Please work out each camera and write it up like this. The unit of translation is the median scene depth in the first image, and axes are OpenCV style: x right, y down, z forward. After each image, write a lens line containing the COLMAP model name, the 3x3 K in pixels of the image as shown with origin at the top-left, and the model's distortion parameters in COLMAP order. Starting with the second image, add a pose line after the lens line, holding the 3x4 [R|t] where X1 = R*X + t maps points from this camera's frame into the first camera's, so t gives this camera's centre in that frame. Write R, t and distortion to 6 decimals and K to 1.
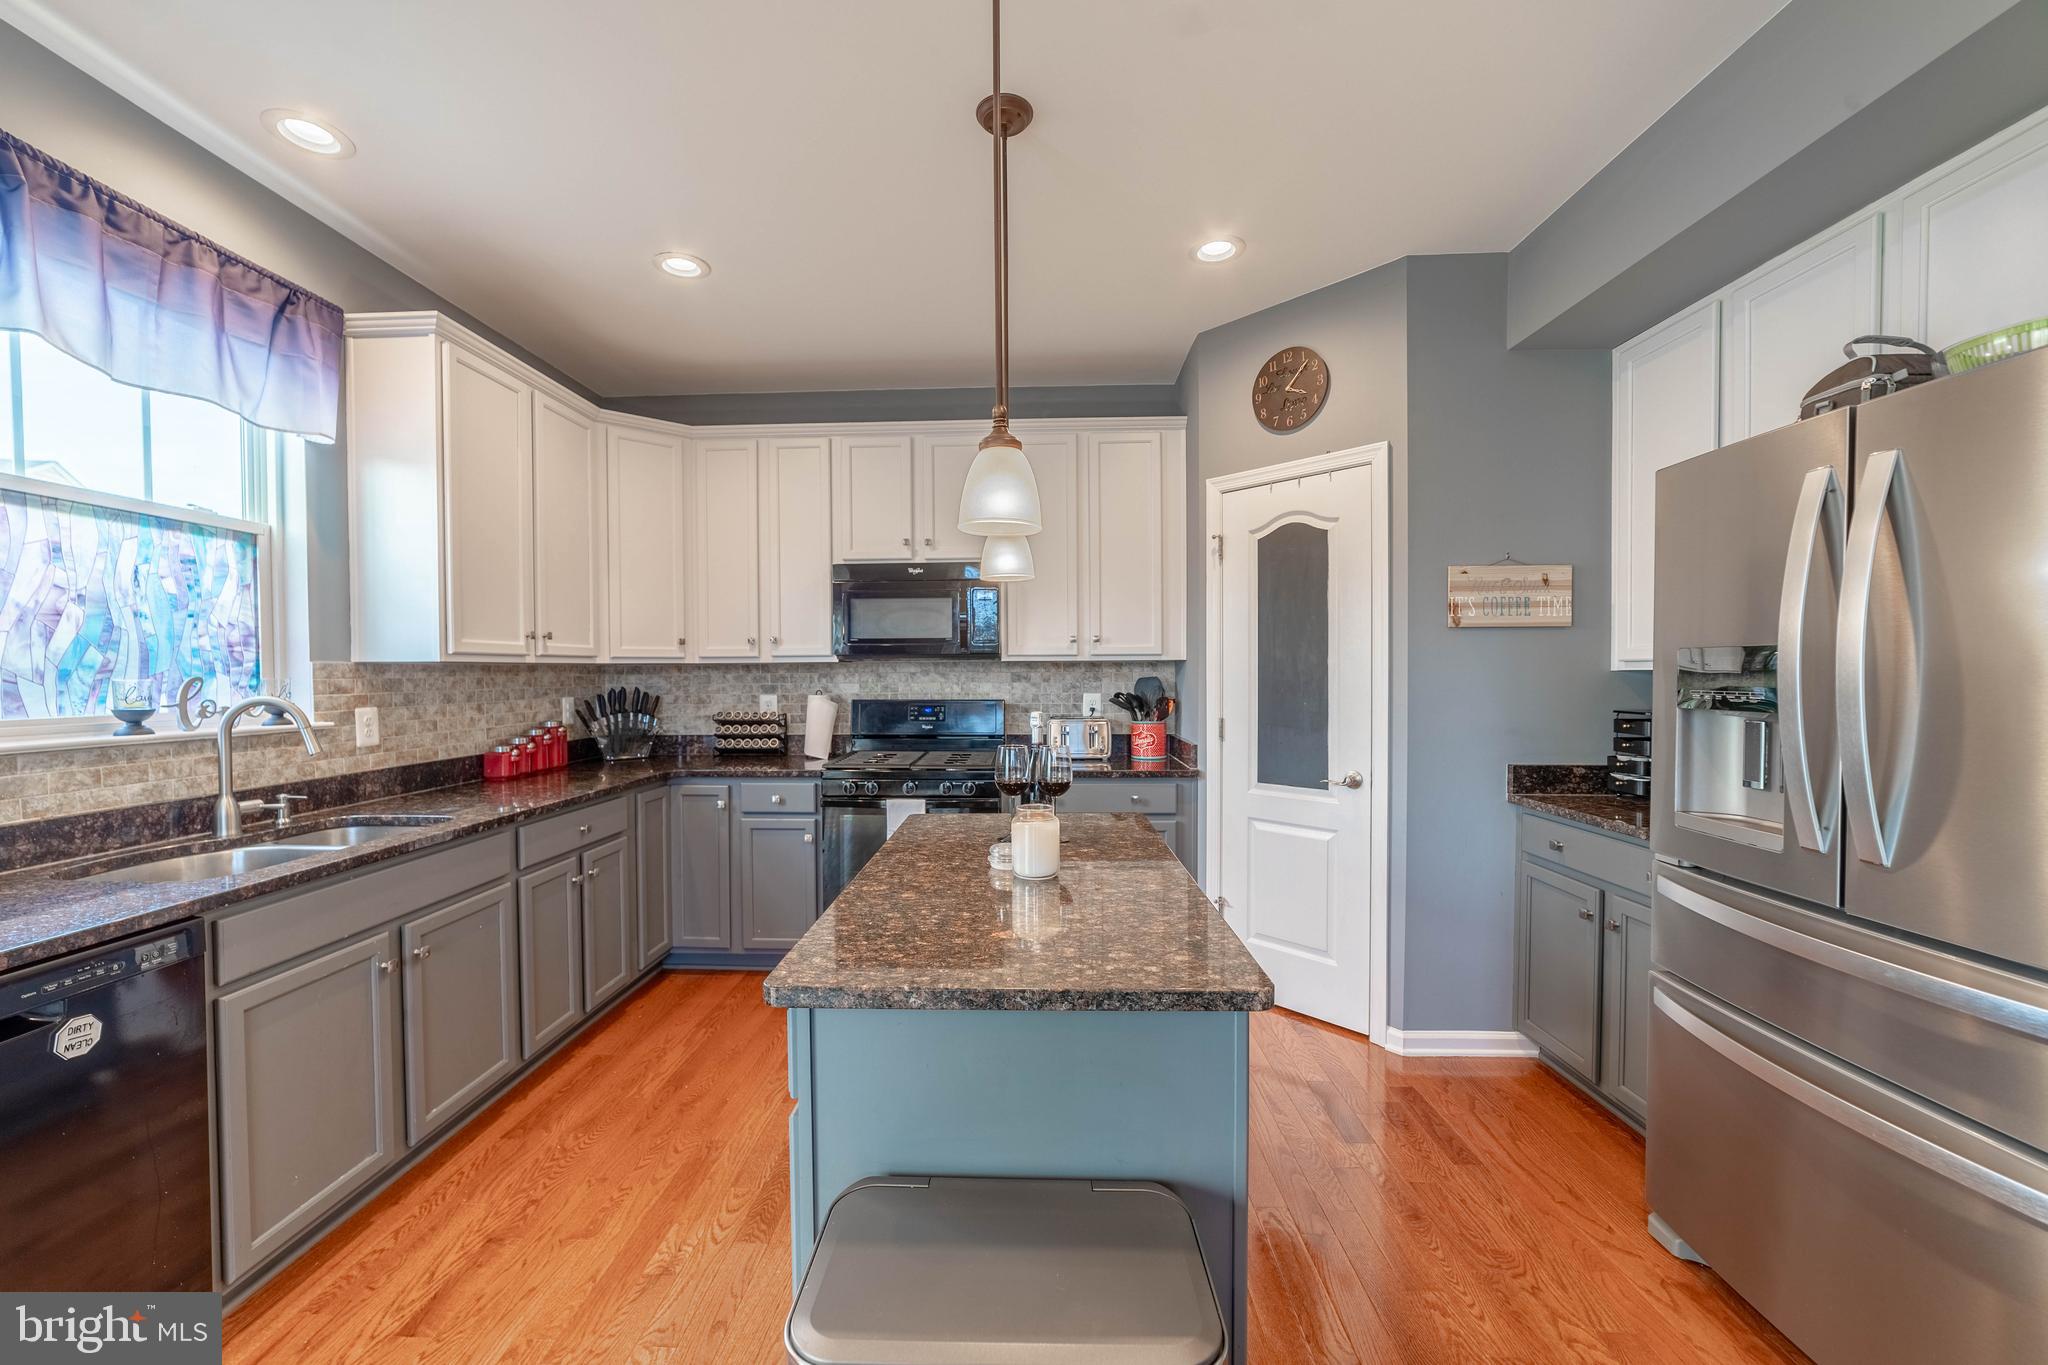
lens RADIAL K [[794.5, 0, 1001.0], [0, 794.5, 687.0], [0, 0, 1]] dist [-0.018257, 0.006224]
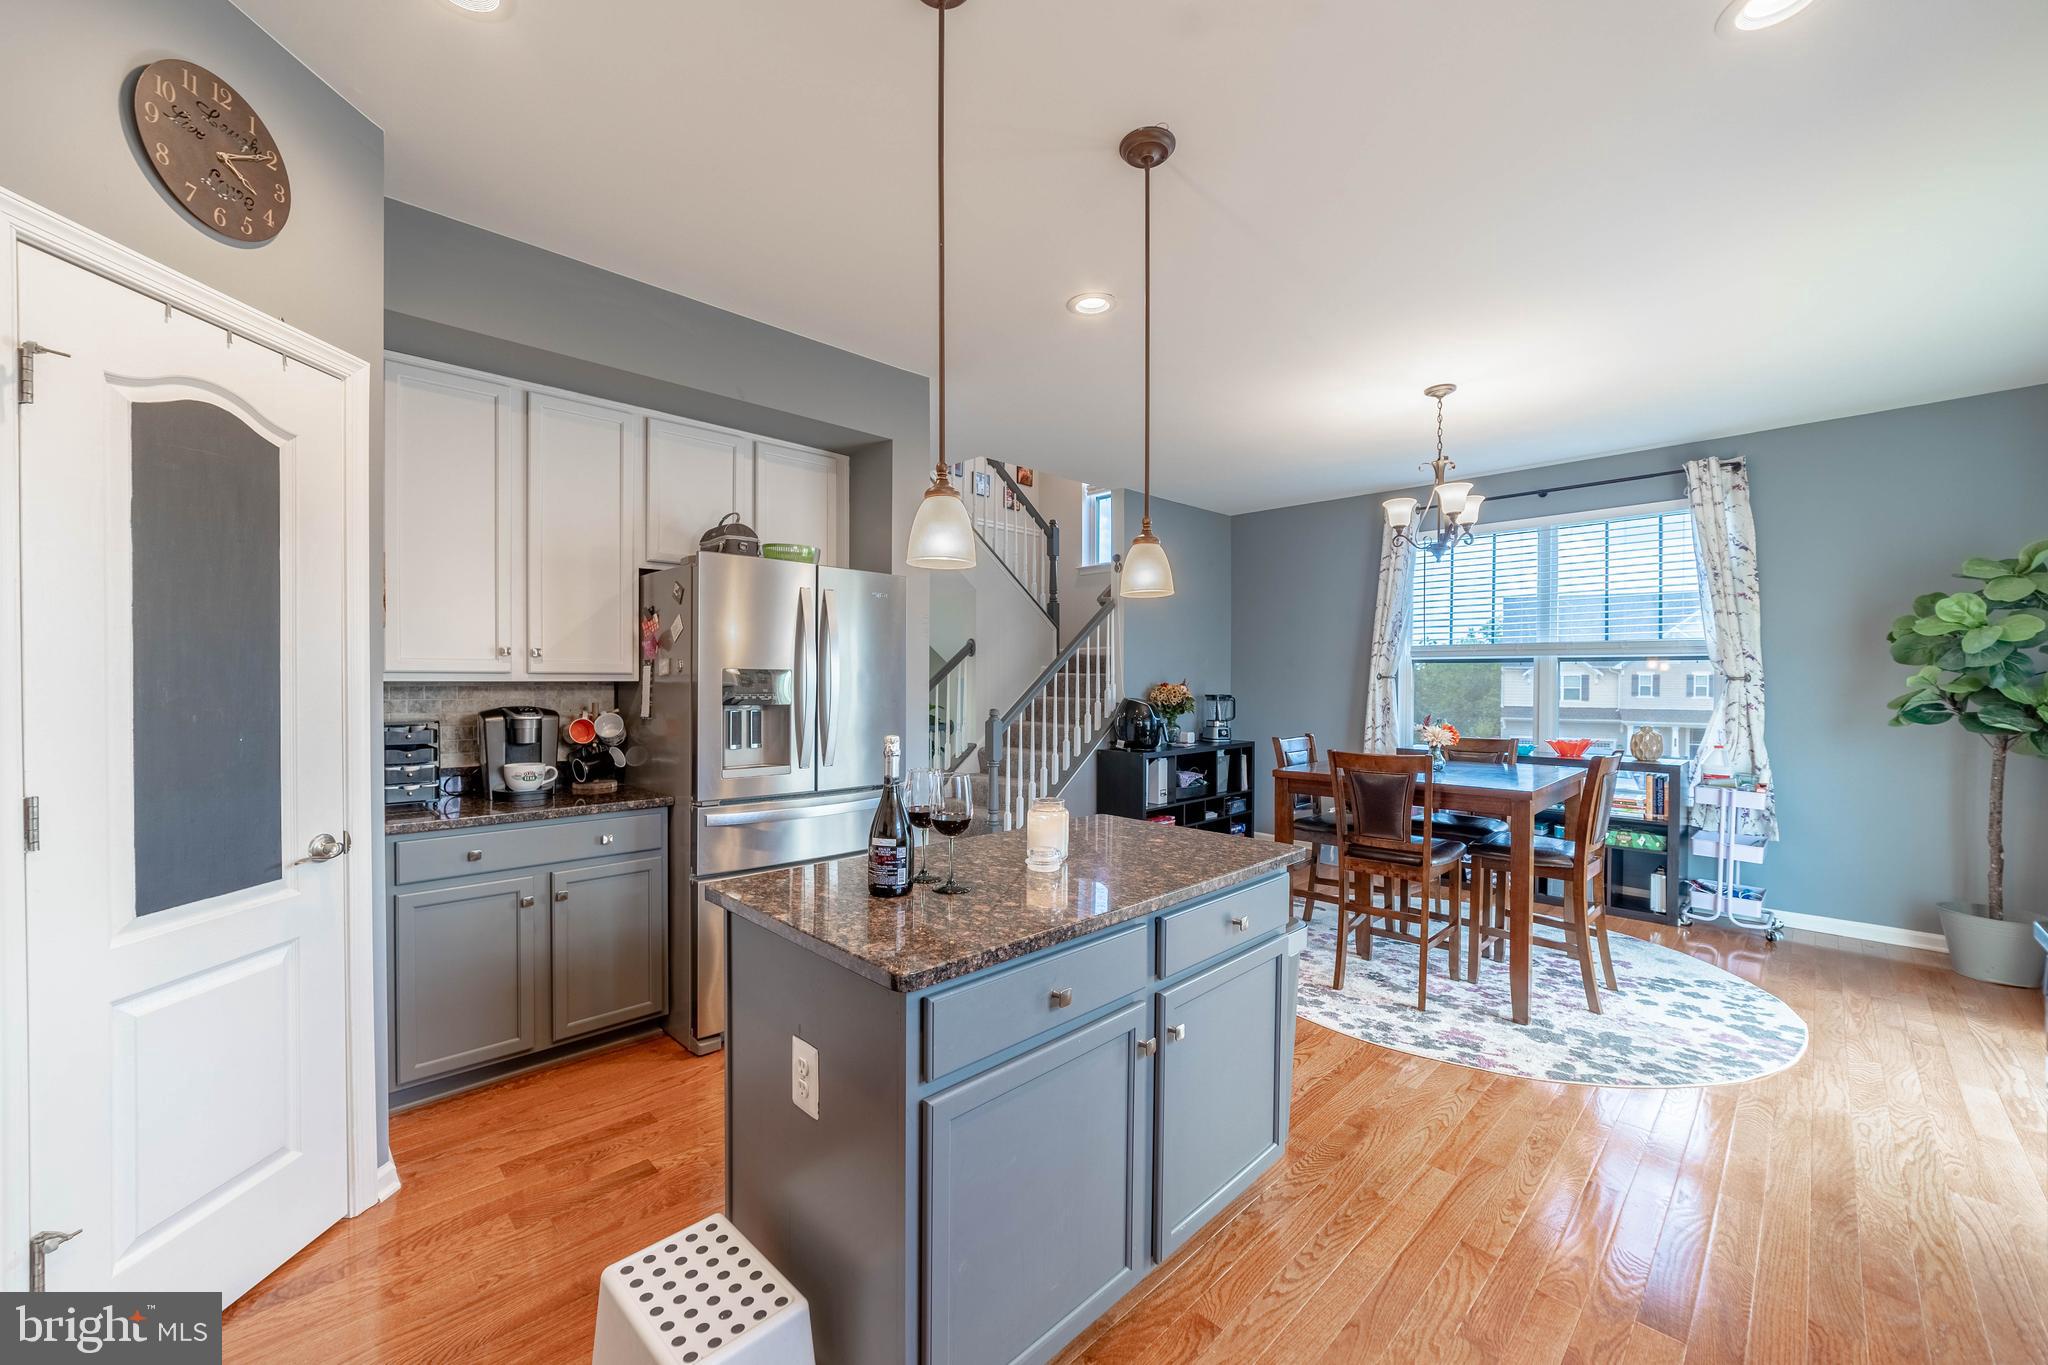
lens RADIAL K [[794.5, 0, 1007.9], [0, 794.5, 681.4], [0, 0, 1]] dist [-0.018257, 0.006224]
pose [[-0.725370, -0.000357, 0.688359, -0.433015], [0.011205, 0.999861, 0.012326, -0.023100], [-0.688268, 0.016654, -0.725266, 1.138030]]
